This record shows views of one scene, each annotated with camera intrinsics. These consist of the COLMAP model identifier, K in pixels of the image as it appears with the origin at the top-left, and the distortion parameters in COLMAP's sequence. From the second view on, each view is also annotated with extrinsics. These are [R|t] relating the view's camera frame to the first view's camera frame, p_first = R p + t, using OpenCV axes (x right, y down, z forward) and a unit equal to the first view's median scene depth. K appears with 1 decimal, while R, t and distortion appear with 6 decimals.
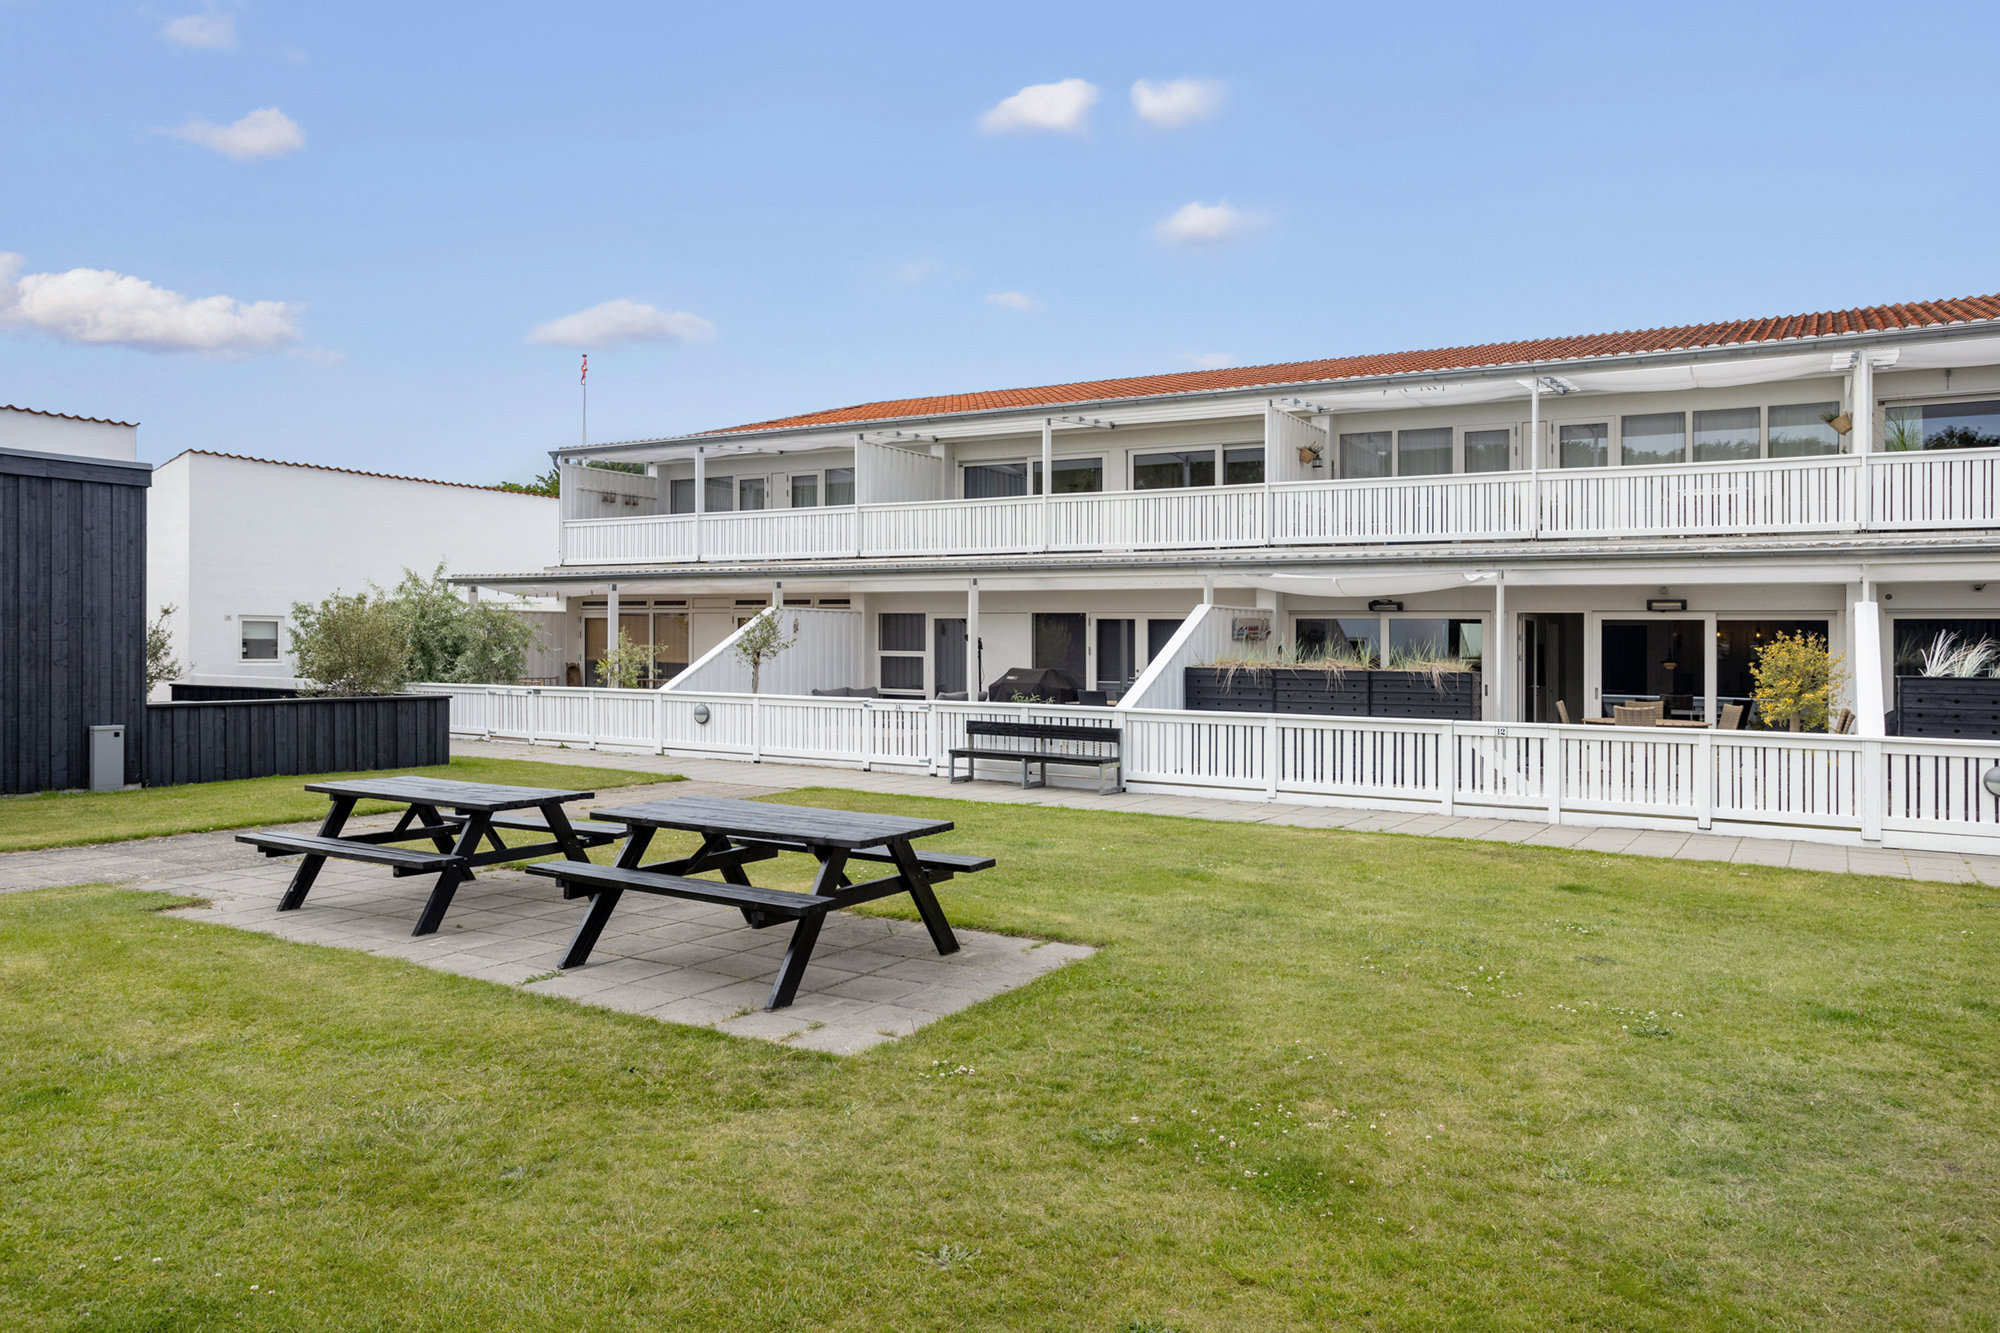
lens RADIAL K [[1424.2, 0, 971.9], [0, 1424.2, 591.8], [0, 0, 1]] dist [0.030345, -0.032877]
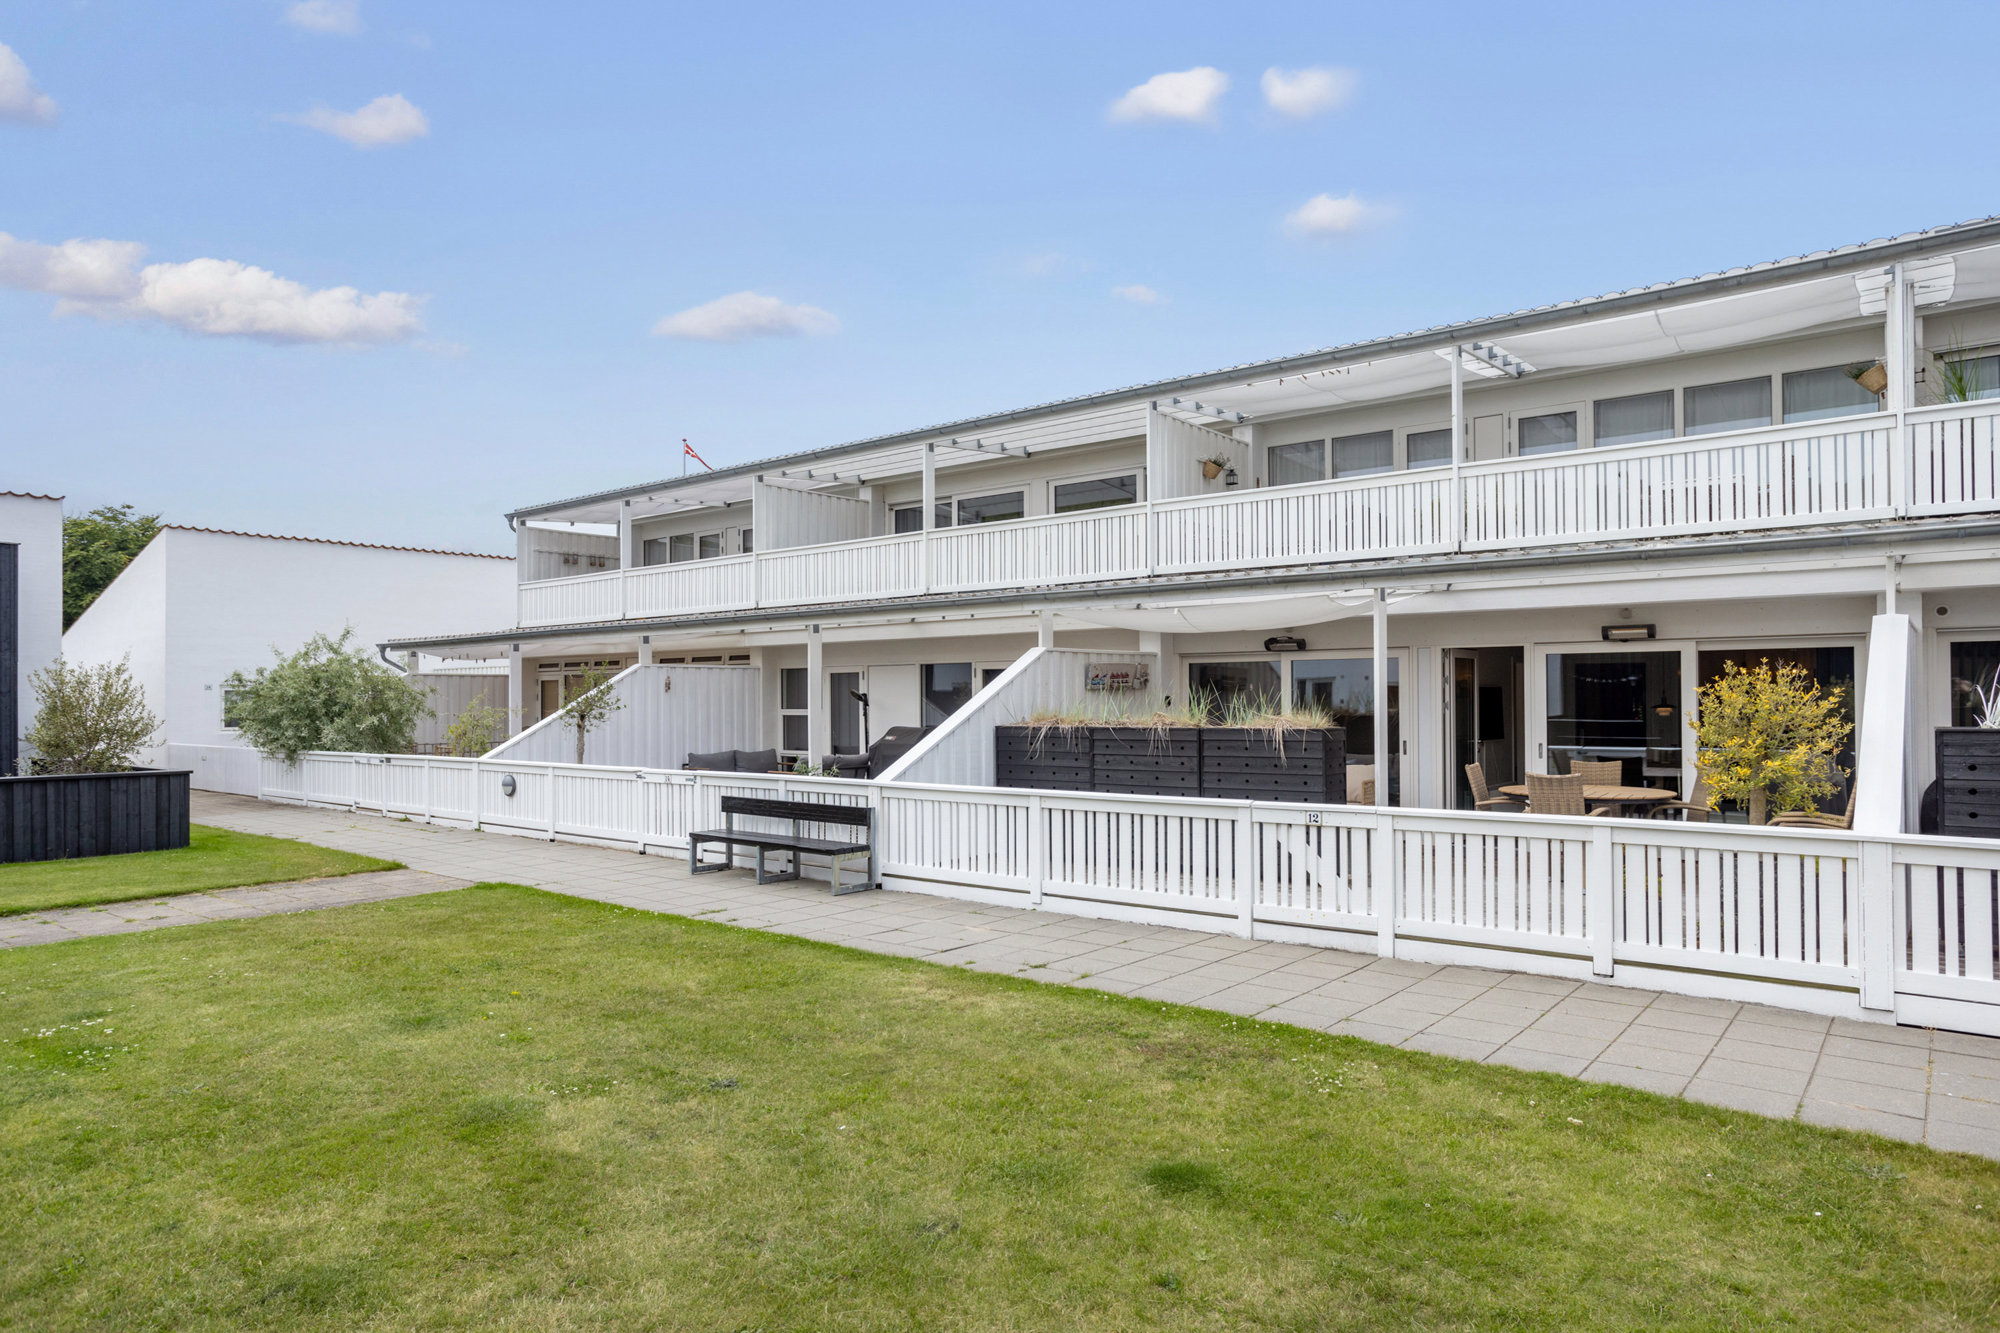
lens RADIAL K [[1205.3, 0, 1000.0], [0, 1205.3, 666.5], [0, 0, 1]] dist [-0.005187, 0.000475]
pose [[0.991250, -0.022747, -0.130024, 0.244845], [0.024156, 0.999665, 0.009274, 0.013586], [0.129770, -0.012333, 0.991467, 0.337450]]
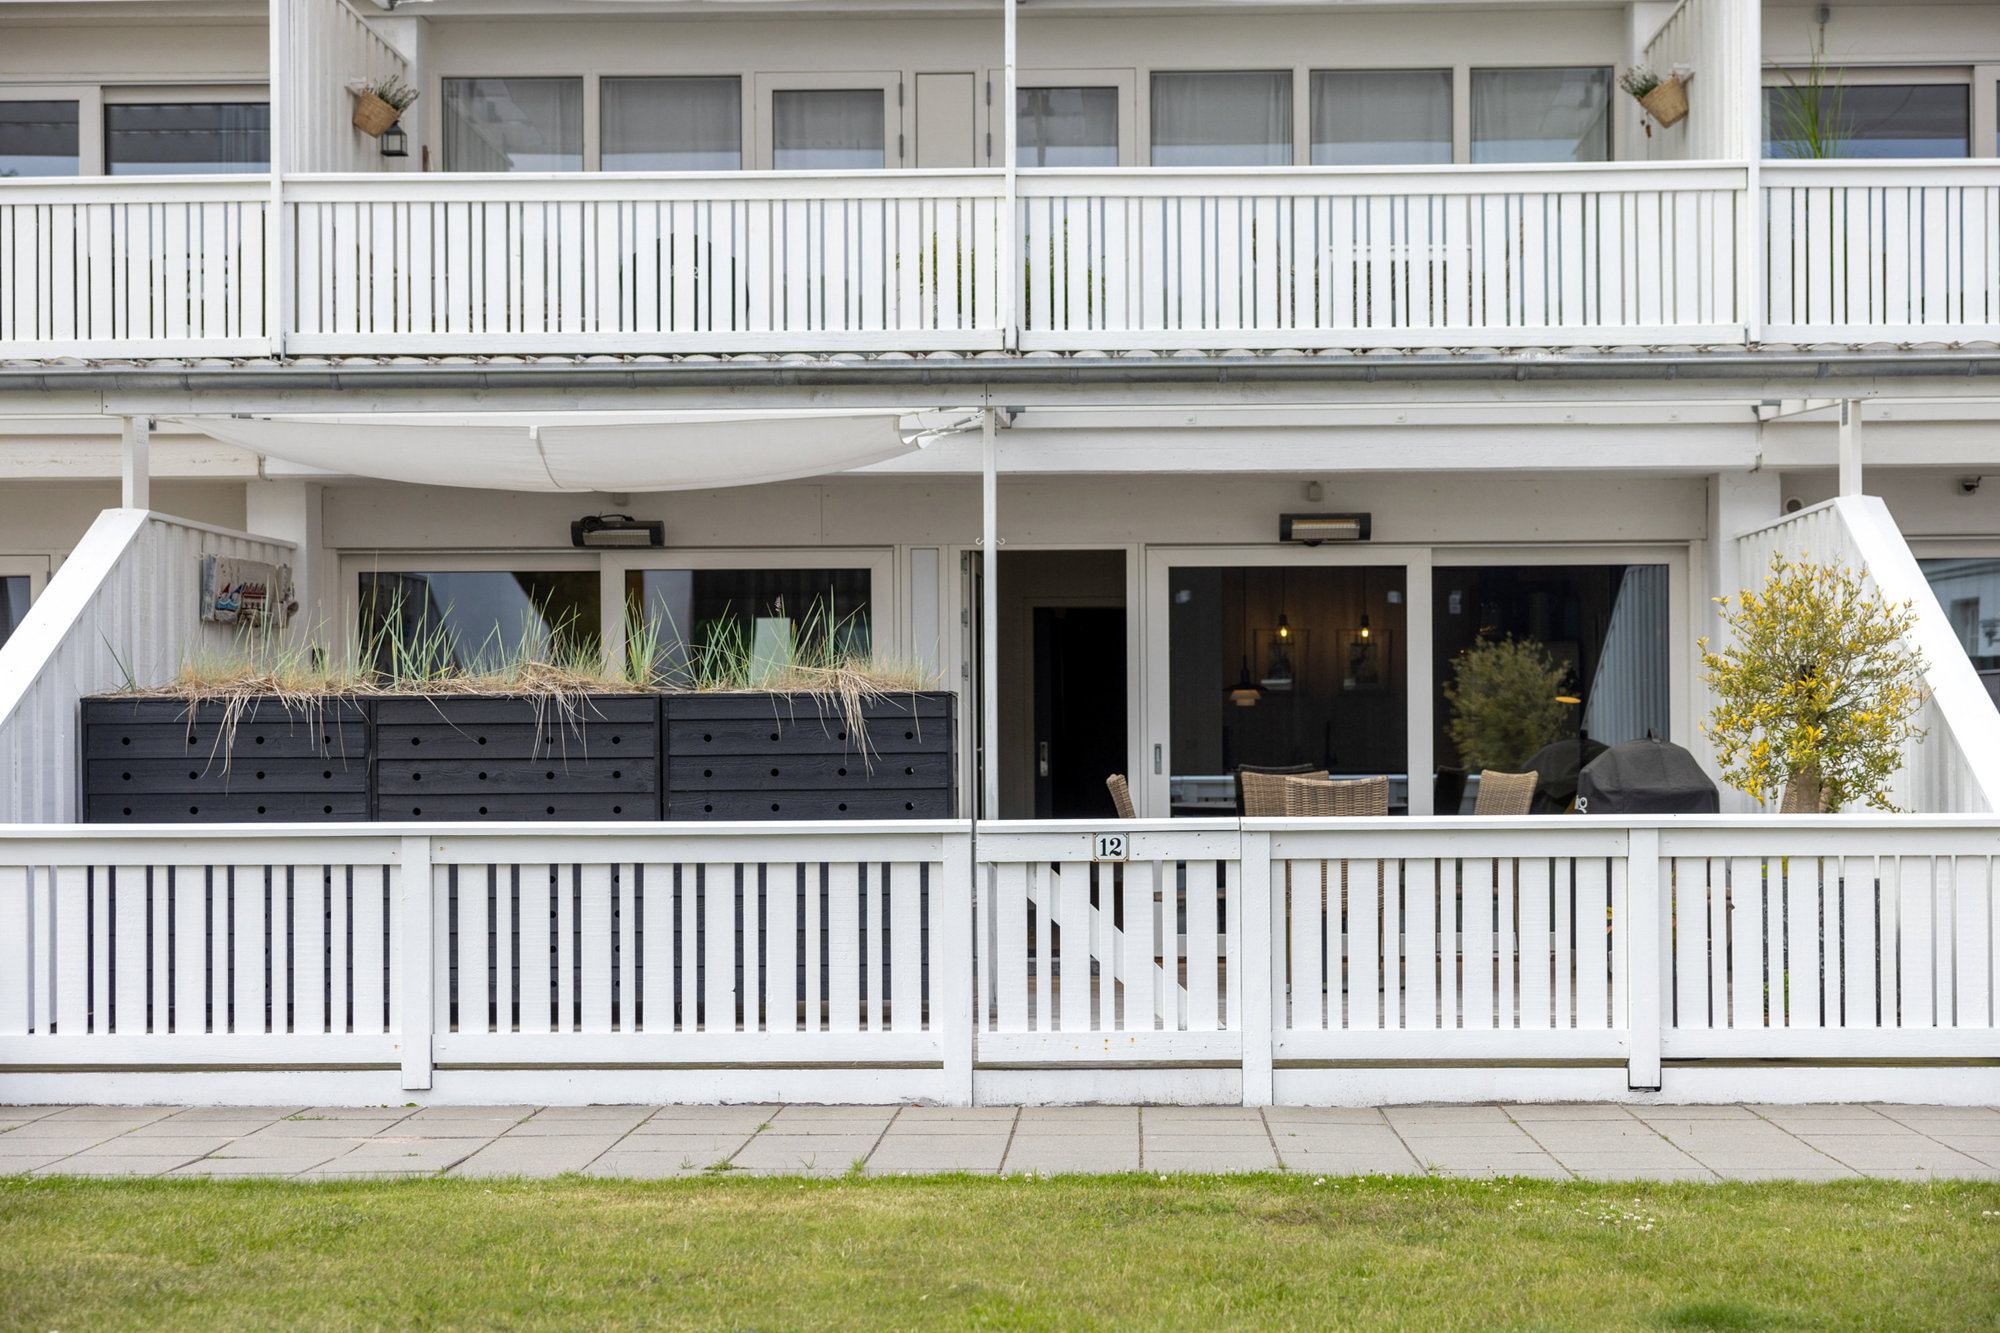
lens RADIAL K [[3174.5, 0, 1000.0], [0, 3174.5, 666.5], [0, 0, 1]] dist [-0.000143, -0.014434]
pose [[0.871299, -0.004334, 0.490734, -0.018248], [-0.001800, 0.999926, 0.012027, 0.037778], [-0.490750, -0.011363, 0.871226, 0.293155]]
